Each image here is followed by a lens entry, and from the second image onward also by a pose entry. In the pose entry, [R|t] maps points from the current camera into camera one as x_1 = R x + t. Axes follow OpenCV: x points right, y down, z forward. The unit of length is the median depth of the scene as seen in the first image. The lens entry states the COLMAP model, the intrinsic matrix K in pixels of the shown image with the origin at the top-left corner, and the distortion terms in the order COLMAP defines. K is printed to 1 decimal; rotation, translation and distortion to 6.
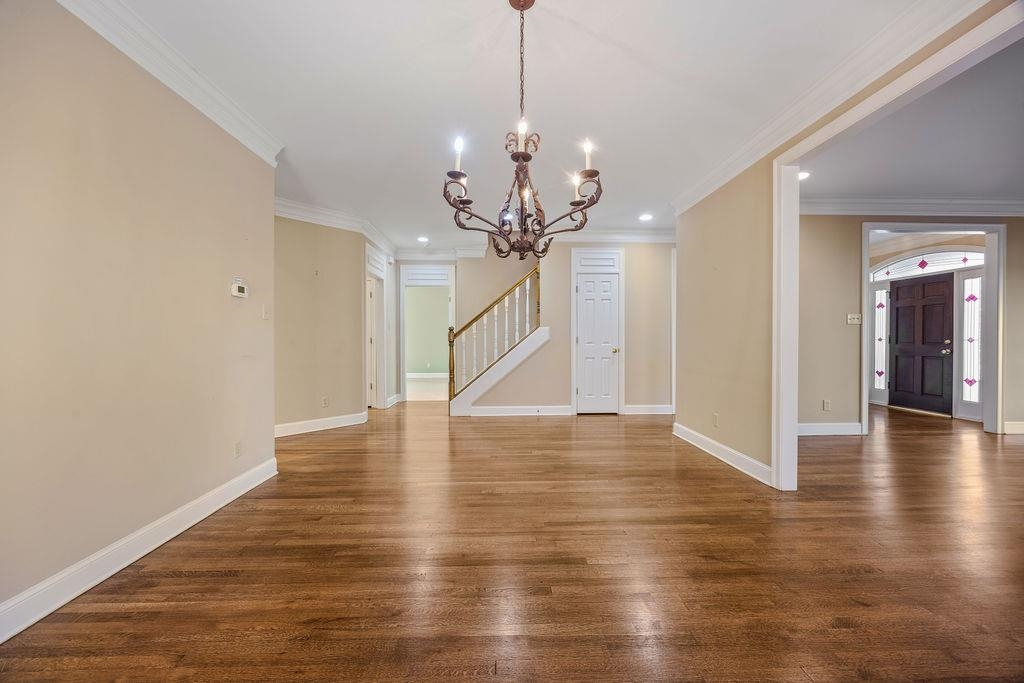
lens RADIAL K [[391.6, 0, 509.3], [0, 391.6, 340.6], [0, 0, 1]] dist [-0.001888, -0.000137]
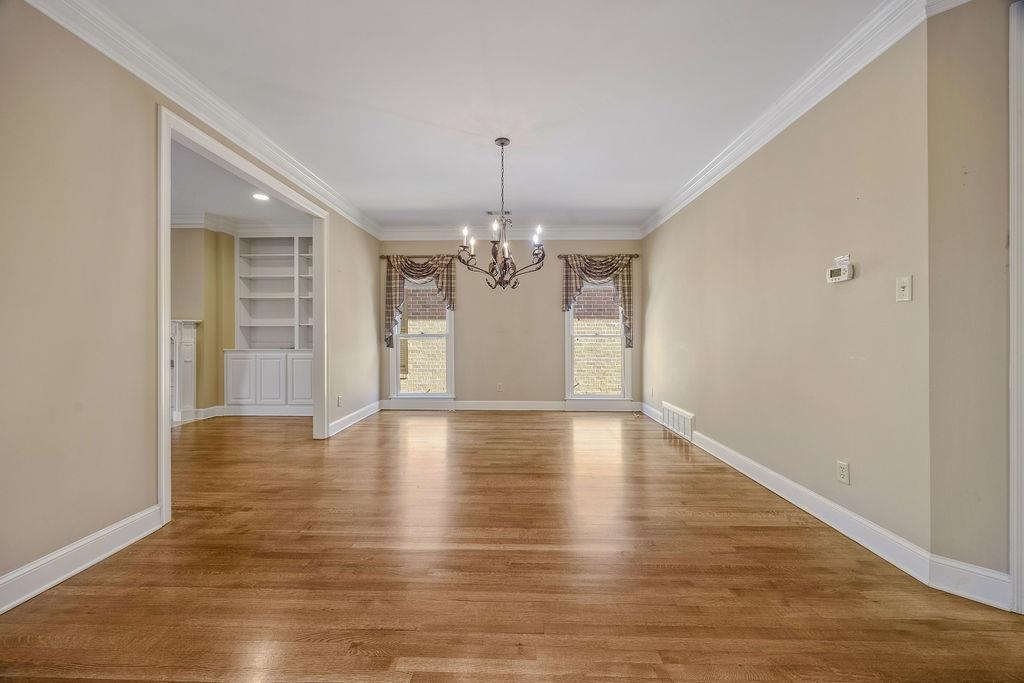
lens RADIAL K [[402.9, 0, 510.0], [0, 402.9, 334.9], [0, 0, 1]] dist [-0.000542, -0.000132]
pose [[-0.999058, 0.001662, 0.043371, -0.028313], [0.001852, 0.999989, 0.004338, -0.004510], [-0.043364, 0.004414, -0.999050, 0.987413]]
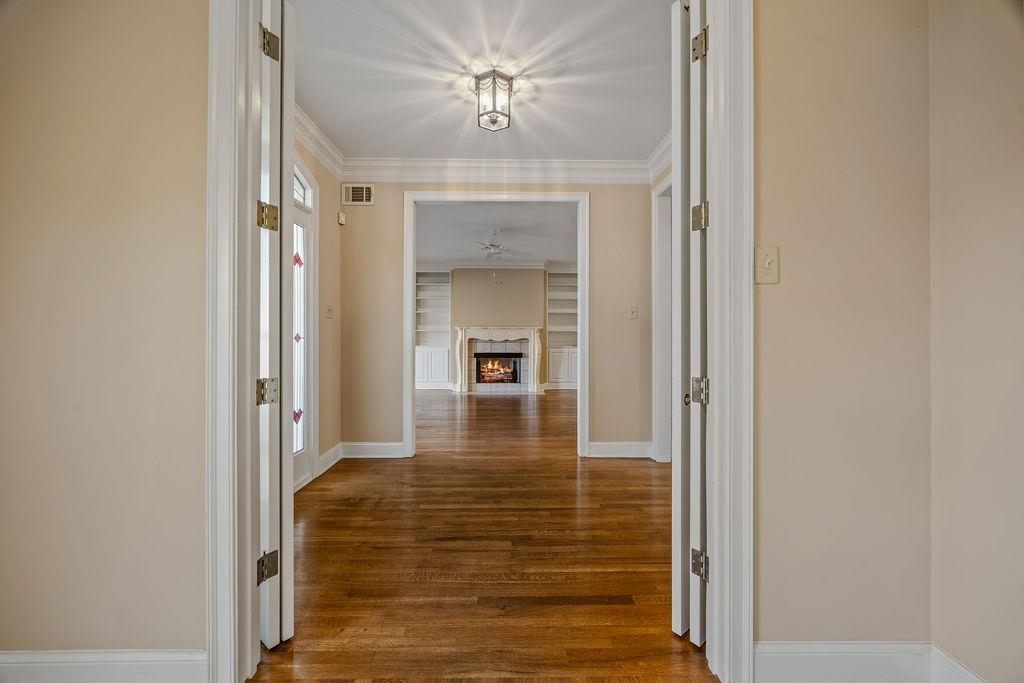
lens RADIAL K [[391.6, 0, 509.3], [0, 391.6, 340.6], [0, 0, 1]] dist [-0.001888, -0.000137]
pose [[-0.999466, -0.001096, 0.032670, 0.870713], [-0.000916, 0.999984, 0.005535, 0.004305], [-0.032675, 0.005502, -0.999451, 1.558071]]
